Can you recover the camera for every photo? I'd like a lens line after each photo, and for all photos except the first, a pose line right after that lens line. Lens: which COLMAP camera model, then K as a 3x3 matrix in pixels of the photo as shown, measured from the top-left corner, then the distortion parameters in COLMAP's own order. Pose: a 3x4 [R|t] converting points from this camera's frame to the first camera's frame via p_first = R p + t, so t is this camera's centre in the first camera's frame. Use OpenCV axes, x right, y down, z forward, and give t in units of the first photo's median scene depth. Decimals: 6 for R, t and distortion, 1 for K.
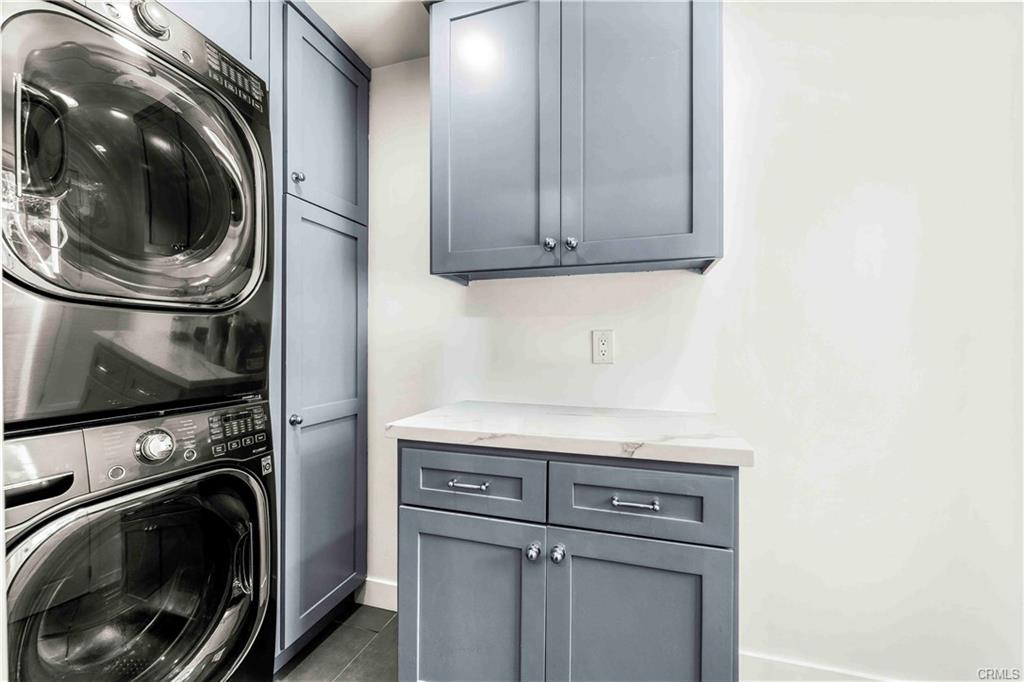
lens RADIAL K [[415.9, 0, 510.7], [0, 415.9, 344.8], [0, 0, 1]] dist [0.000397, -0.000016]
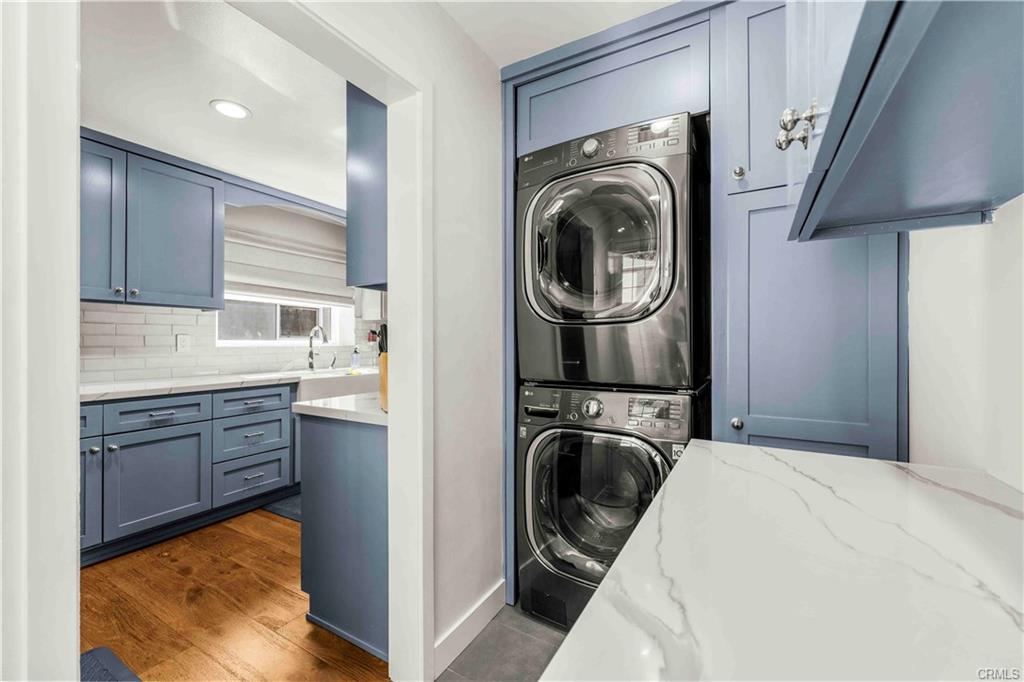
lens RADIAL K [[415.9, 0, 510.7], [0, 415.9, 344.8], [0, 0, 1]] dist [0.000397, -0.000016]
pose [[-0.210539, 0.002838, -0.977581, 0.753362], [0.001580, 0.999995, 0.002562, -0.007122], [0.977584, -0.001005, -0.210543, 0.955251]]
